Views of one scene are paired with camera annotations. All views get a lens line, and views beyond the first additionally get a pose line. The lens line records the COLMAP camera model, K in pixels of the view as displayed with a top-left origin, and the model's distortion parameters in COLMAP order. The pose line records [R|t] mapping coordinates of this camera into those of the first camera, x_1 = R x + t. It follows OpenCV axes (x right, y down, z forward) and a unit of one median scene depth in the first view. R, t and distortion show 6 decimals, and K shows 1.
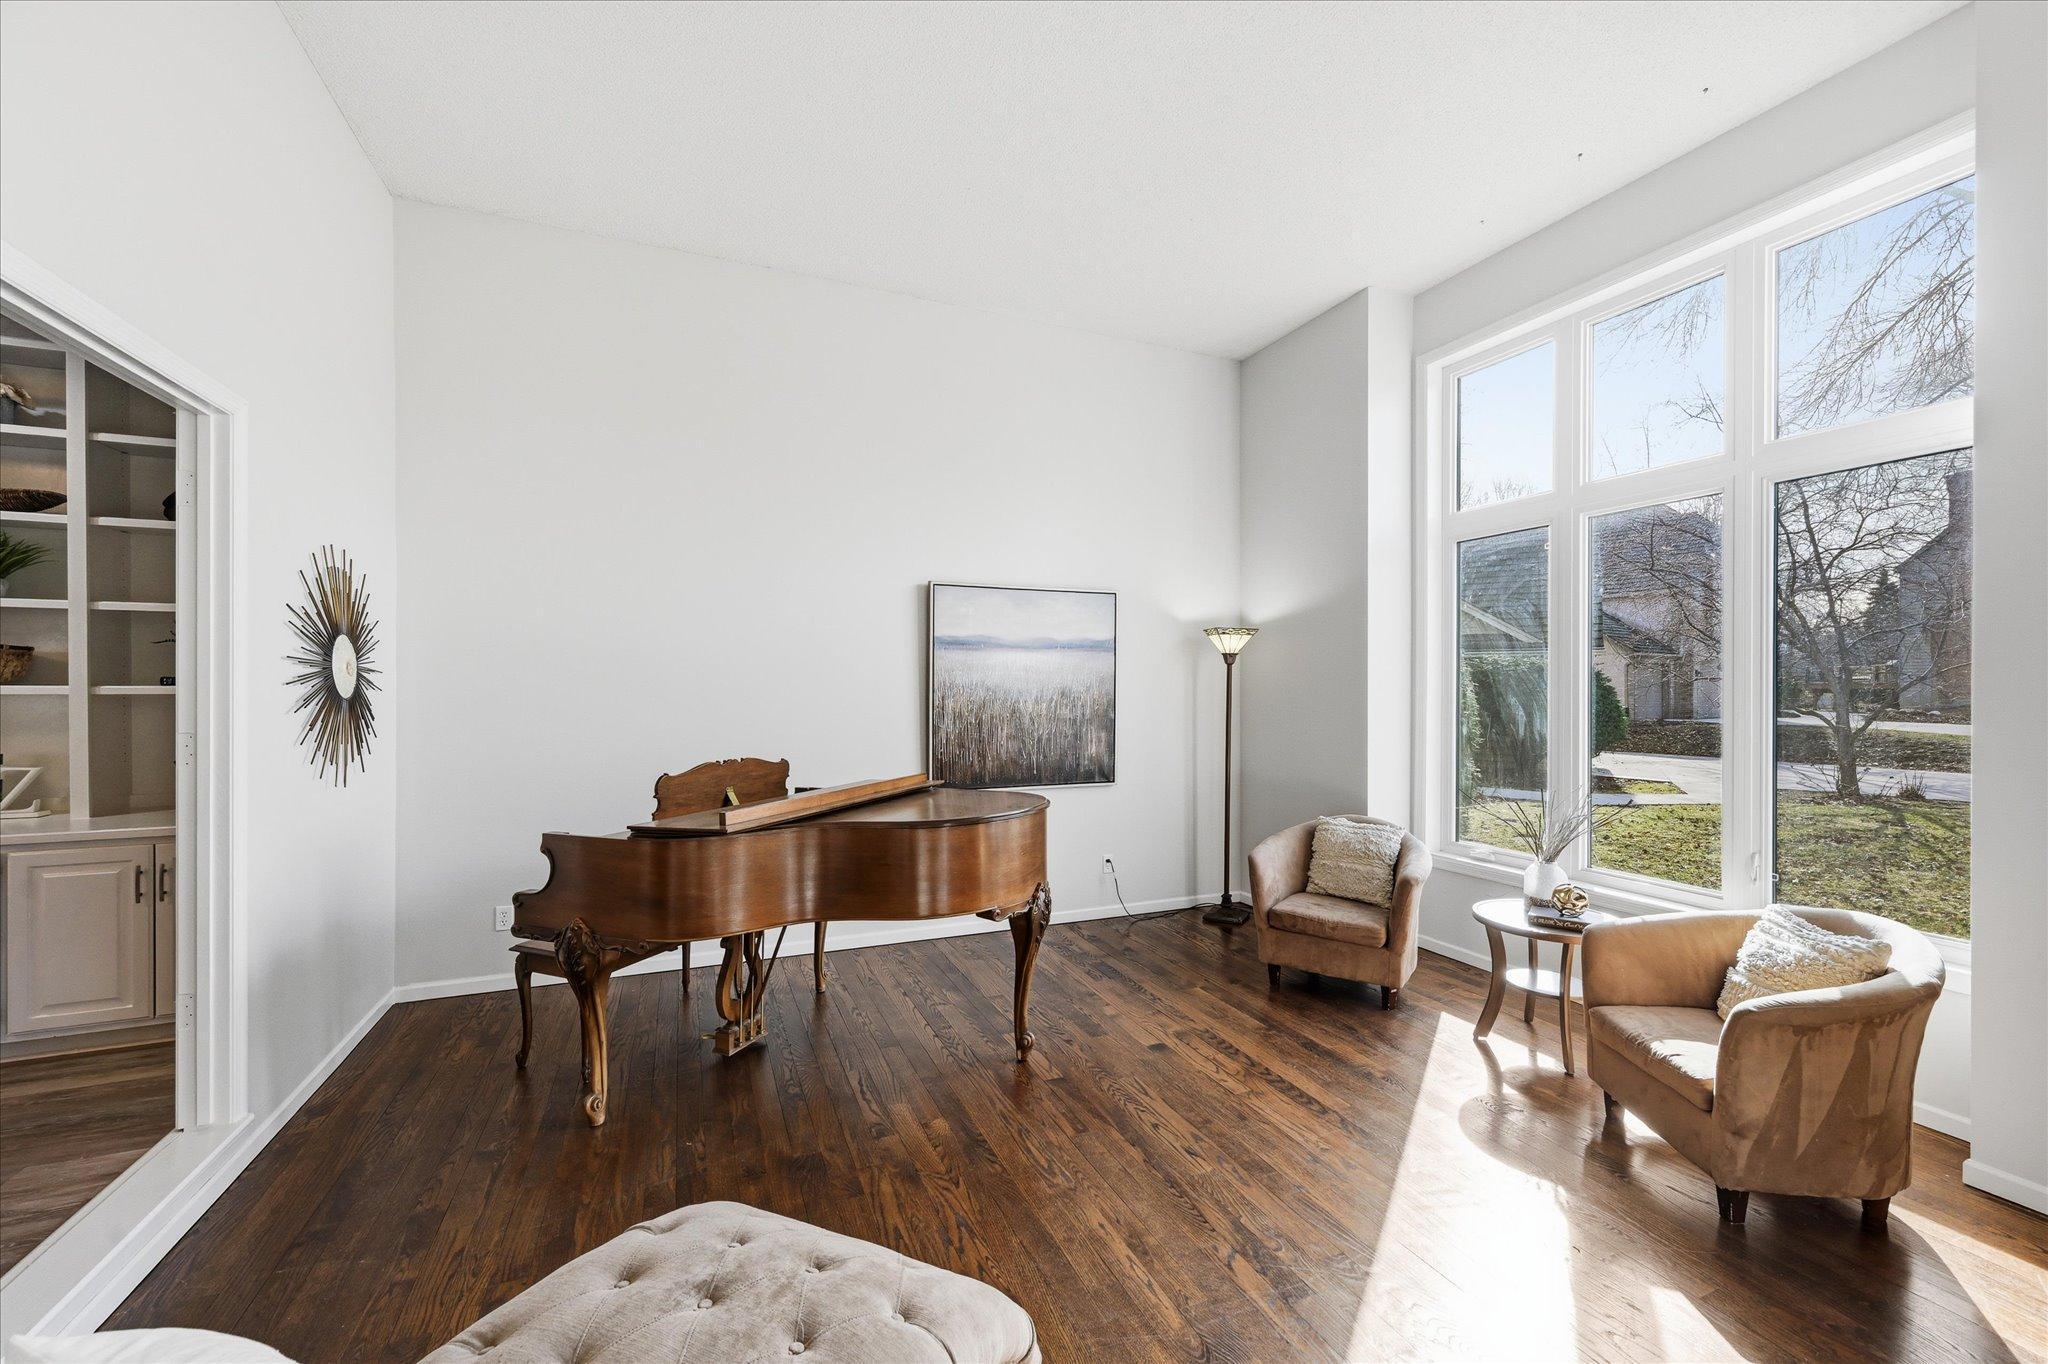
lens RADIAL K [[836.0, 0, 1024.0], [0, 836.0, 682.0], [0, 0, 1]] dist [-0.000231, -0.000034]
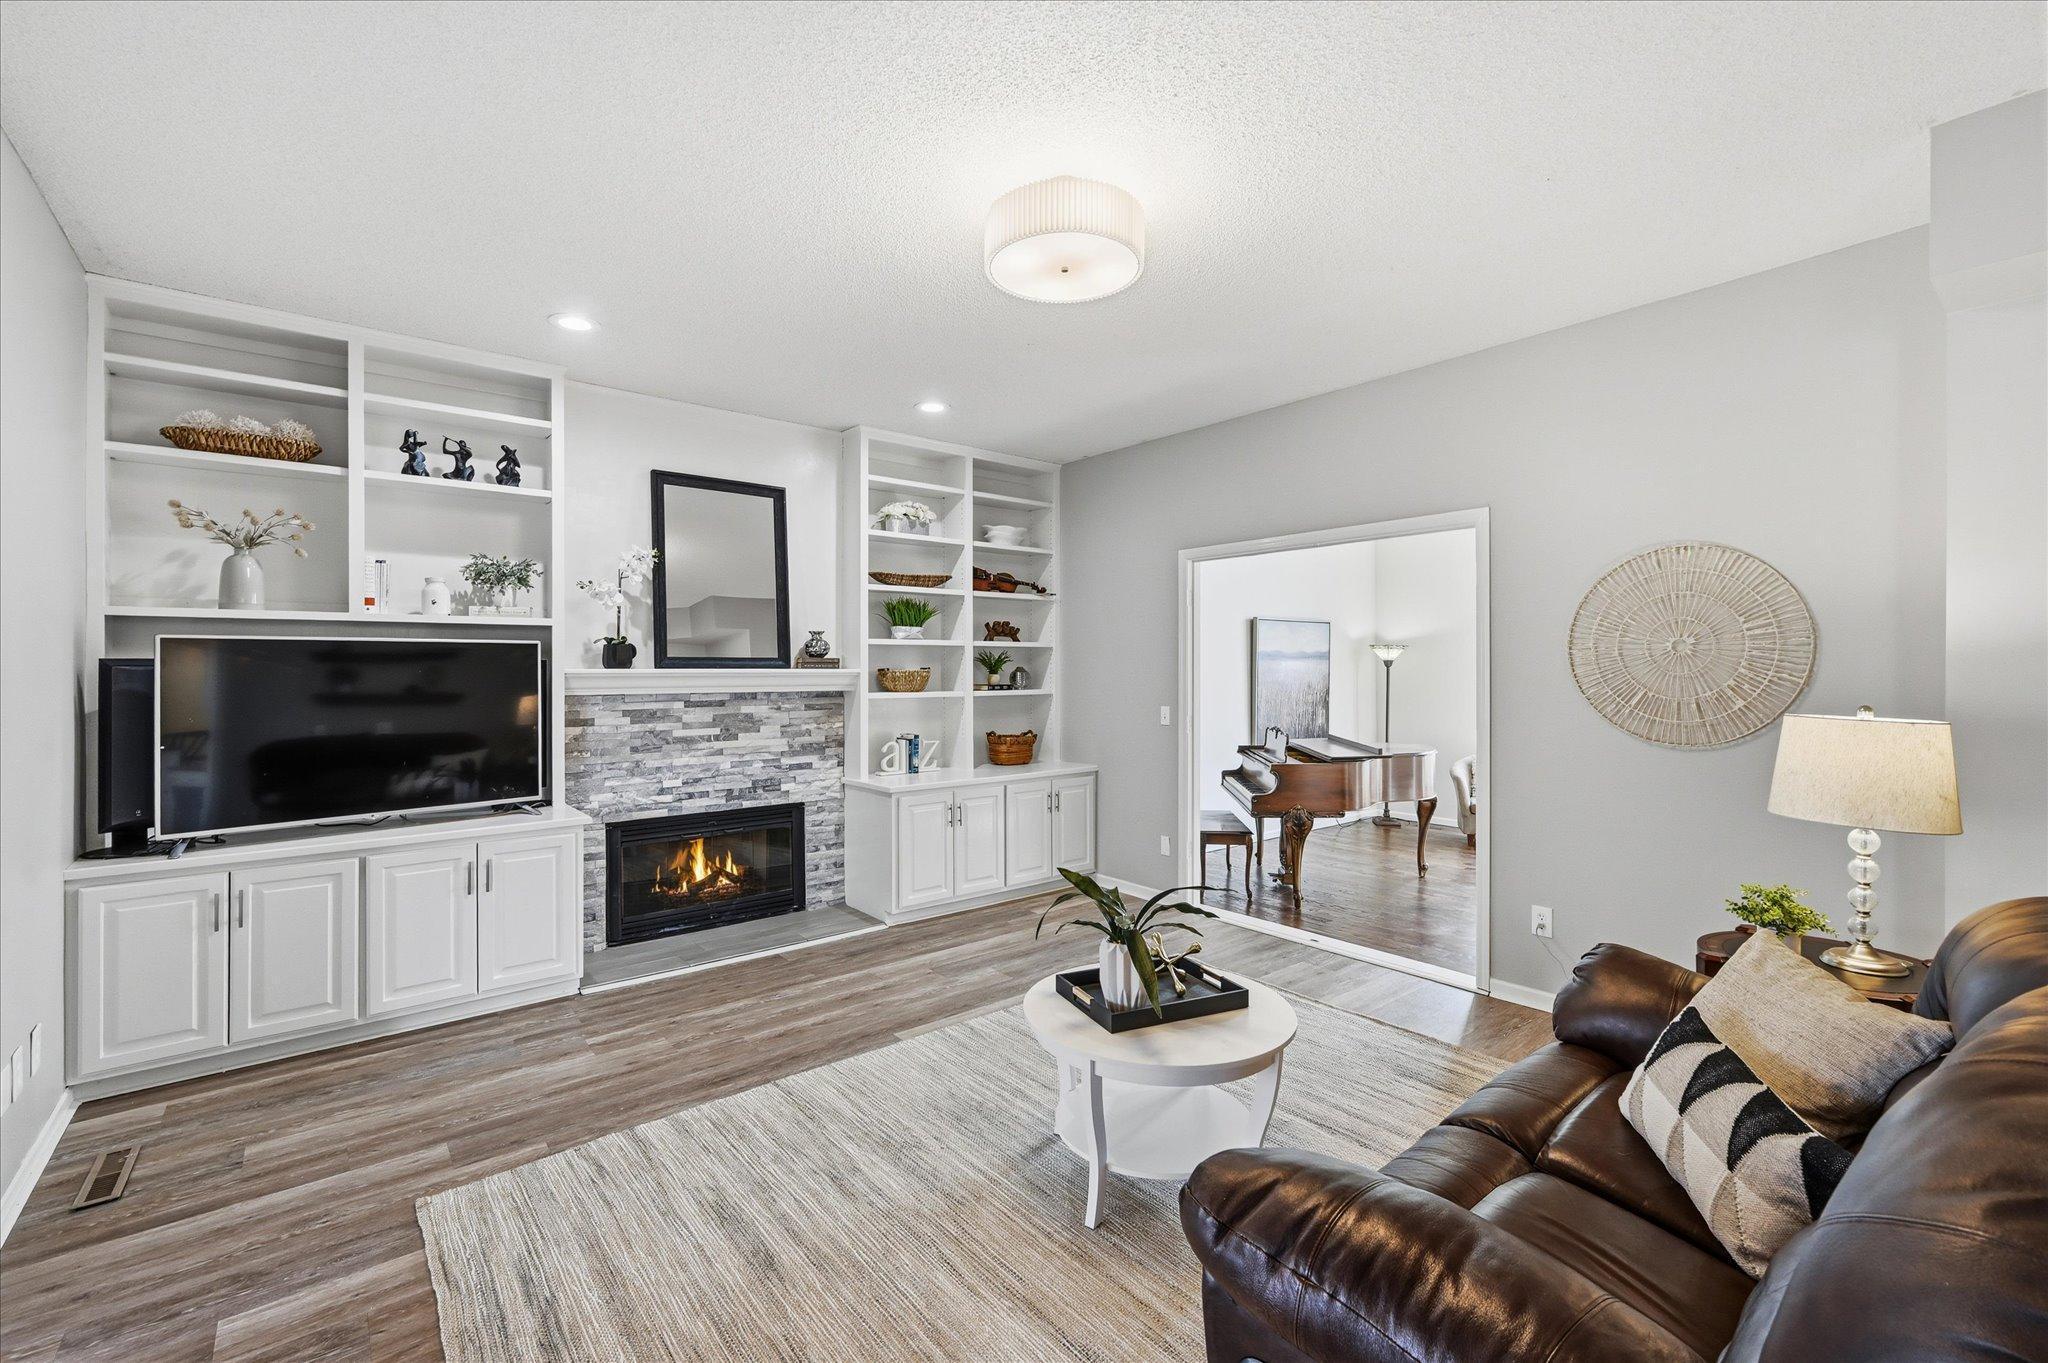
lens RADIAL K [[877.7, 0, 1028.2], [0, 877.7, 659.4], [0, 0, 1]] dist [0.000291, 0.000151]
pose [[0.956543, -0.001895, 0.291584, -1.117124], [0.003489, 0.999982, -0.004948, -0.036101], [-0.291569, 0.005750, 0.956533, -0.524031]]
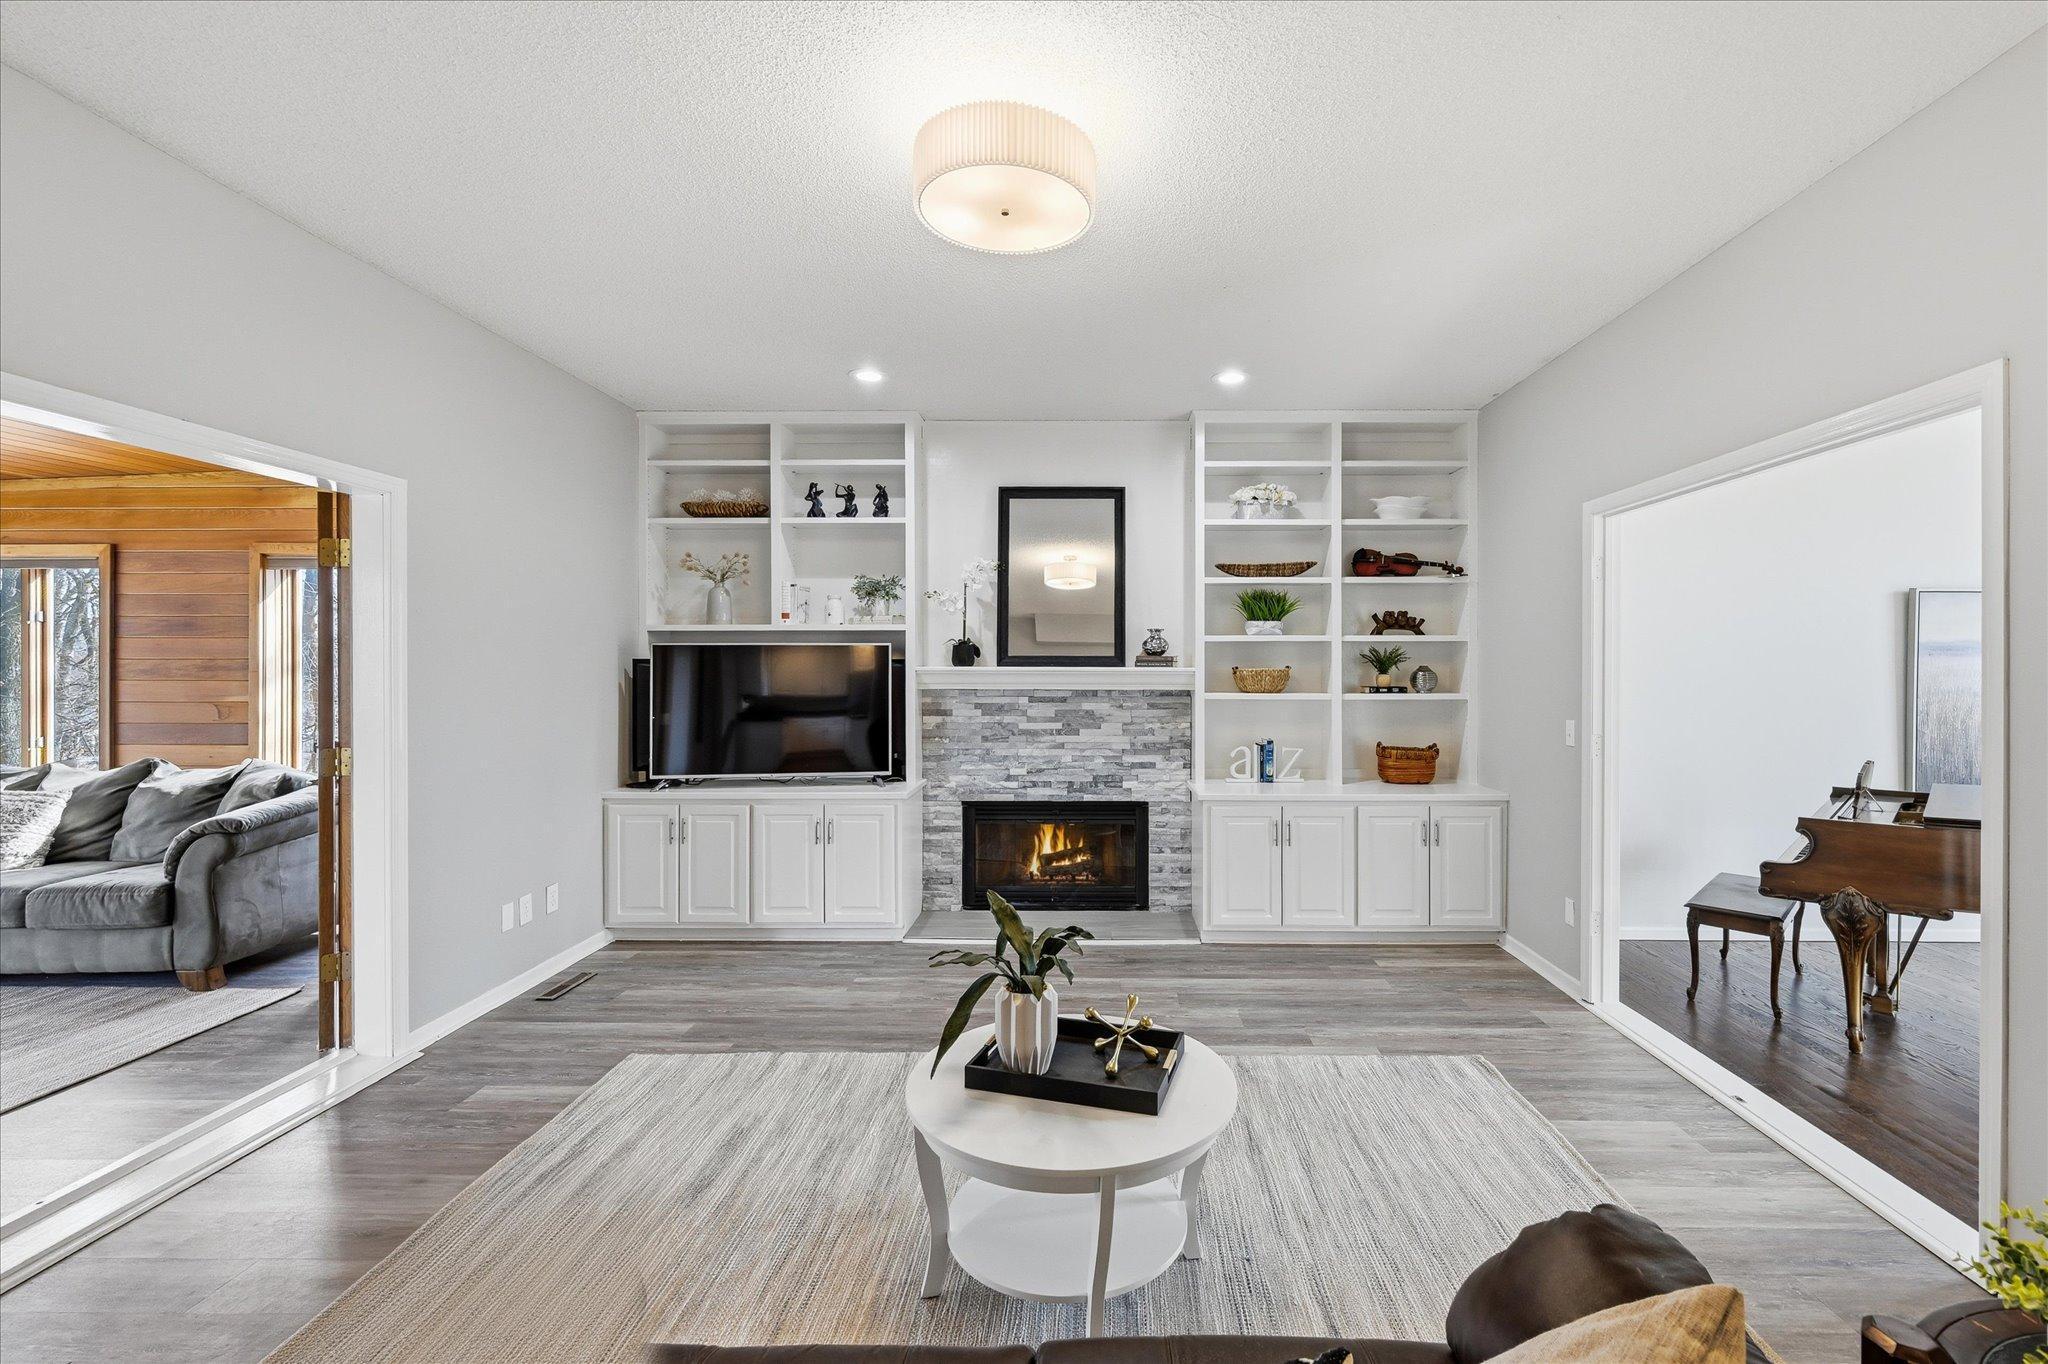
lens RADIAL K [[895.2, 0, 1086.8], [0, 895.2, 666.4], [0, 0, 1]] dist [0.001042, 0.000123]
pose [[0.918396, -0.002414, -0.395654, -0.662408], [0.003308, 0.999993, 0.001577, -0.033570], [0.395648, -0.002758, 0.918398, -0.434424]]
